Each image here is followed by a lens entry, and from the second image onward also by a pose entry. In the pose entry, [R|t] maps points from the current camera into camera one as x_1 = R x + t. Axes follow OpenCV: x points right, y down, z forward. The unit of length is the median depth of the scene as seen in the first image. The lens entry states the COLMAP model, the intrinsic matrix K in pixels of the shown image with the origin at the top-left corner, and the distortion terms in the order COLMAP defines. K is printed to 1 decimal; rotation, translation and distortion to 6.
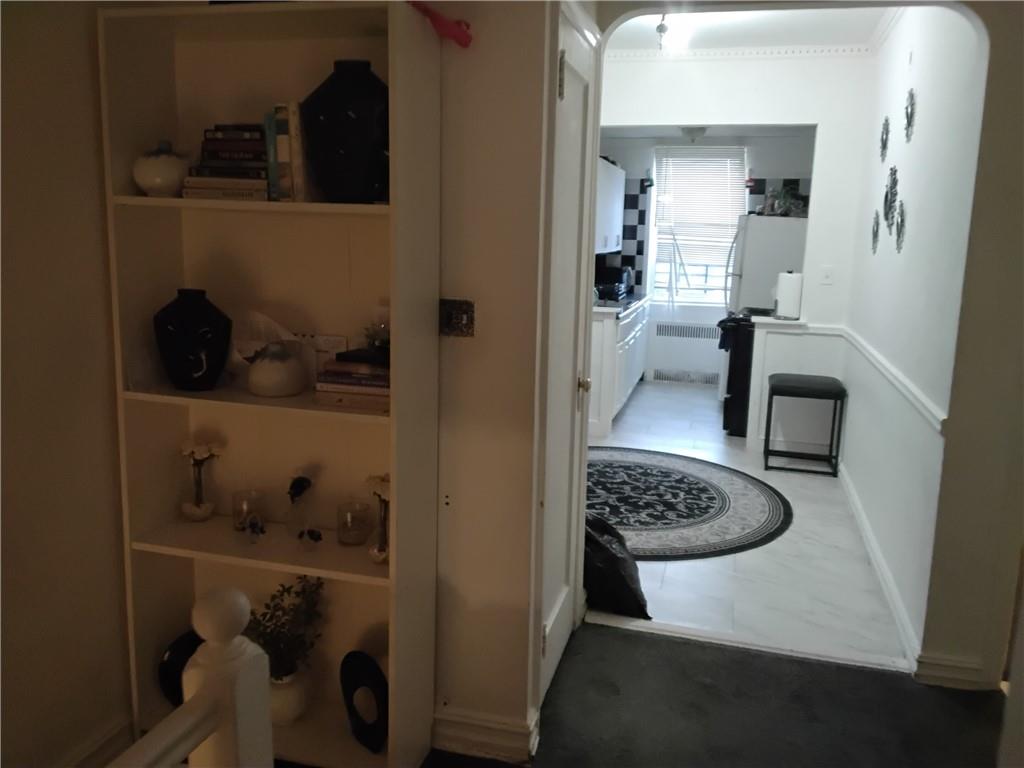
lens RADIAL K [[792.2, 0, 512.0], [0, 792.2, 384.0], [0, 0, 1]] dist [0.006445, 0.000671]
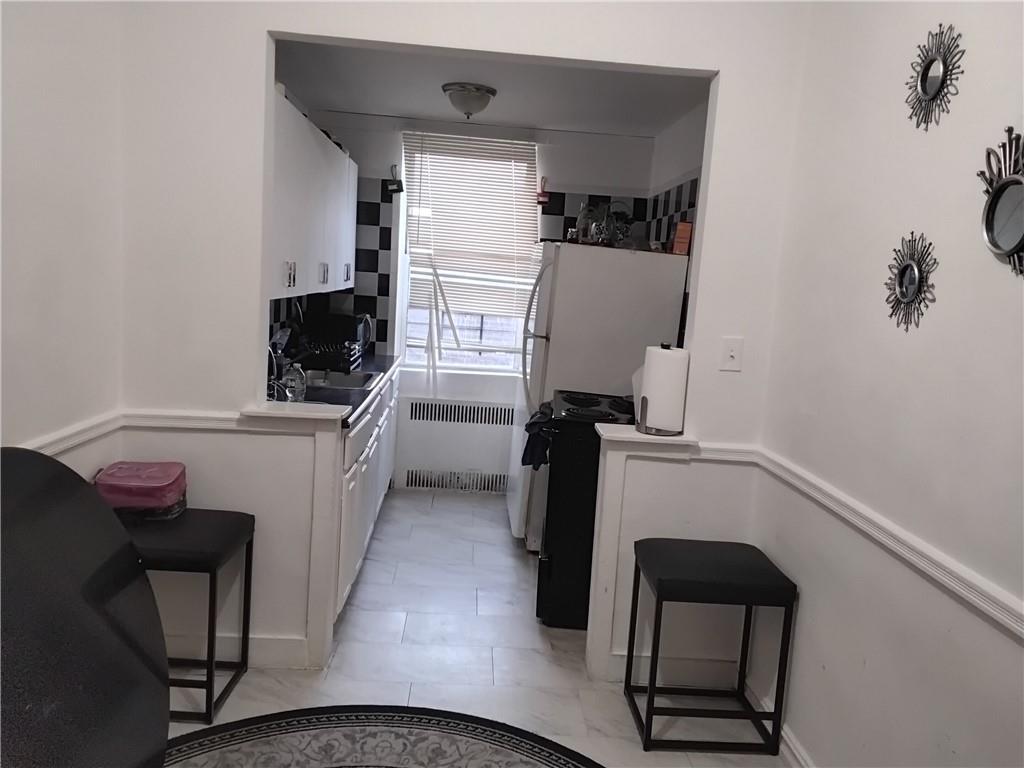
lens RADIAL K [[731.7, 0, 512.0], [0, 731.7, 384.0], [0, 0, 1]] dist [0.101717, 0.000422]
pose [[0.942573, -0.006057, 0.333945, 0.060172], [0.015039, 0.999591, -0.024320, -0.075921], [-0.333661, 0.027946, 0.942279, 0.406954]]
